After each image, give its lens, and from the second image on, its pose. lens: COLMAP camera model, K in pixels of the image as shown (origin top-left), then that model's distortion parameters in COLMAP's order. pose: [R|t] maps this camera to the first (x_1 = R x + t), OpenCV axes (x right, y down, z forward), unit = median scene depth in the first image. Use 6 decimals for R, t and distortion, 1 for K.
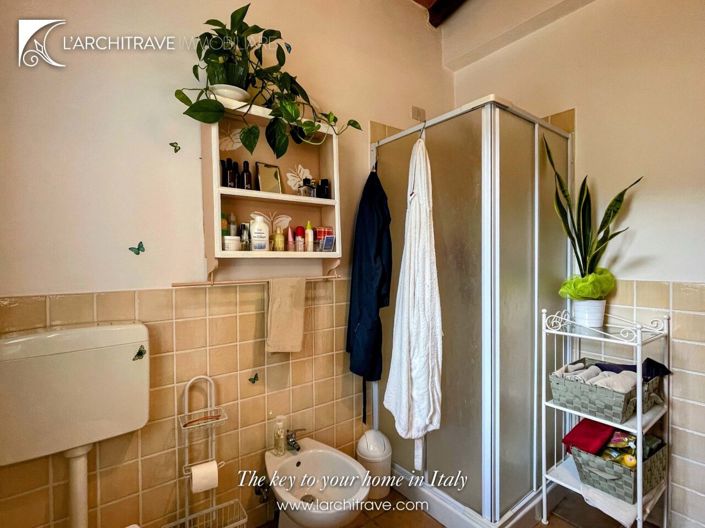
lens RADIAL K [[360.9, 0, 353.1], [0, 360.9, 262.6], [0, 0, 1]] dist [0.001285, 0.000307]
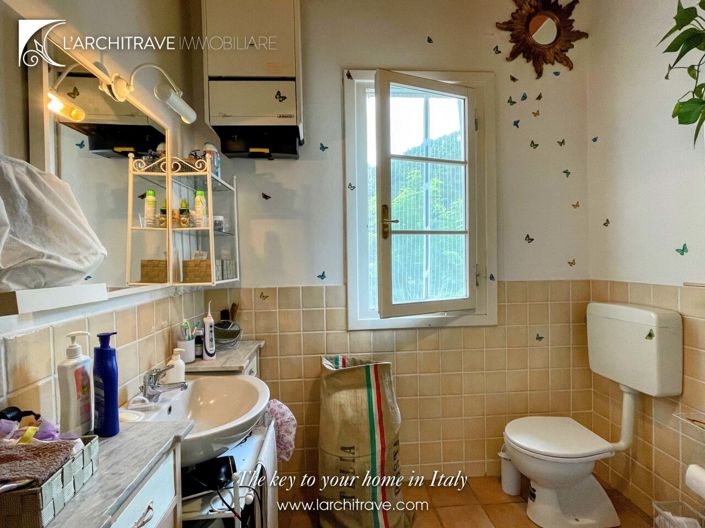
lens RADIAL K [[360.9, 0, 353.1], [0, 360.9, 263.7], [0, 0, 1]] dist [0.001285, 0.000307]
pose [[-0.559878, 0.028782, -0.828075, 1.006525], [0.007318, 0.999529, 0.029793, -0.039621], [0.828543, 0.010620, -0.559825, 0.840058]]
